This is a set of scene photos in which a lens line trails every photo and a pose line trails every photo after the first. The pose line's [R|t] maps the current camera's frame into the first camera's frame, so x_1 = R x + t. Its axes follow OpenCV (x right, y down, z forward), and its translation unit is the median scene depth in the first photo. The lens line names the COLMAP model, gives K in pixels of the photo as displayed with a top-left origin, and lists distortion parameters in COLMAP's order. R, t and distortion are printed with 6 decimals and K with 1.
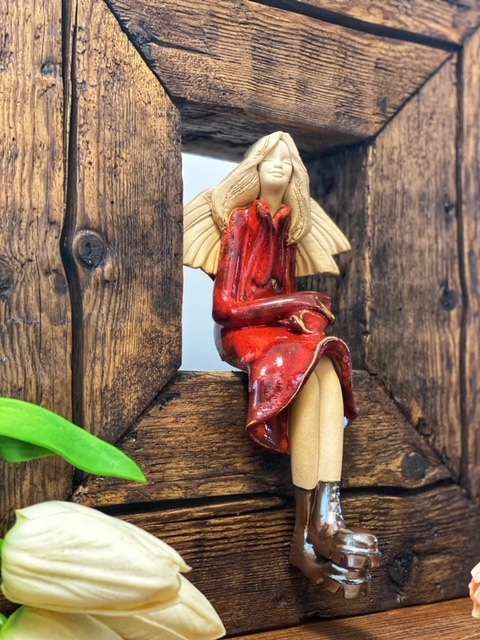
lens RADIAL K [[975.7, 0, 242.3], [0, 975.7, 316.8], [0, 0, 1]] dist [0.043521, 0.000000]
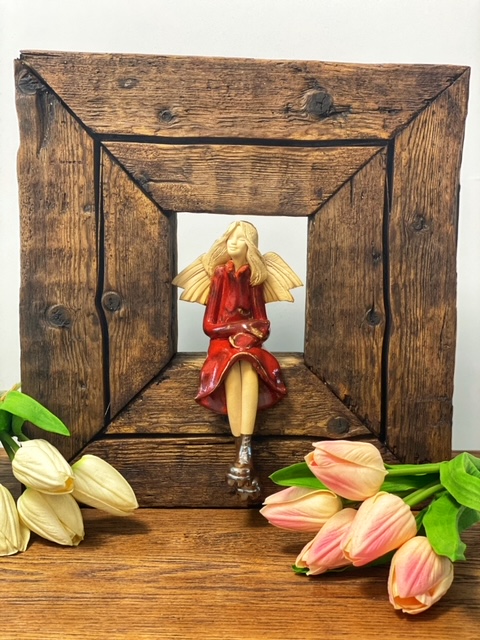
lens RADIAL K [[975.7, 0, 222.7], [0, 975.7, 303.5], [0, 0, 1]] dist [0.043521, 0.000000]
pose [[0.834422, 0.065224, -0.547252, 0.926332], [0.029591, 0.986238, 0.162663, -0.320829], [0.550331, -0.151924, 0.821009, -0.381764]]
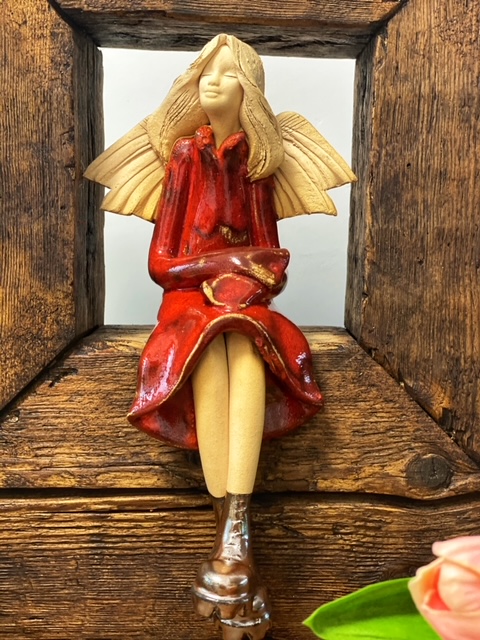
lens RADIAL K [[975.7, 0, 228.3], [0, 975.7, 316.0], [0, 0, 1]] dist [0.043521, 0.000000]
pose [[0.850735, 0.070856, -0.520796, 0.458257], [0.018918, 0.986101, 0.165065, -0.098858], [0.525253, -0.150279, 0.837571, 0.329035]]
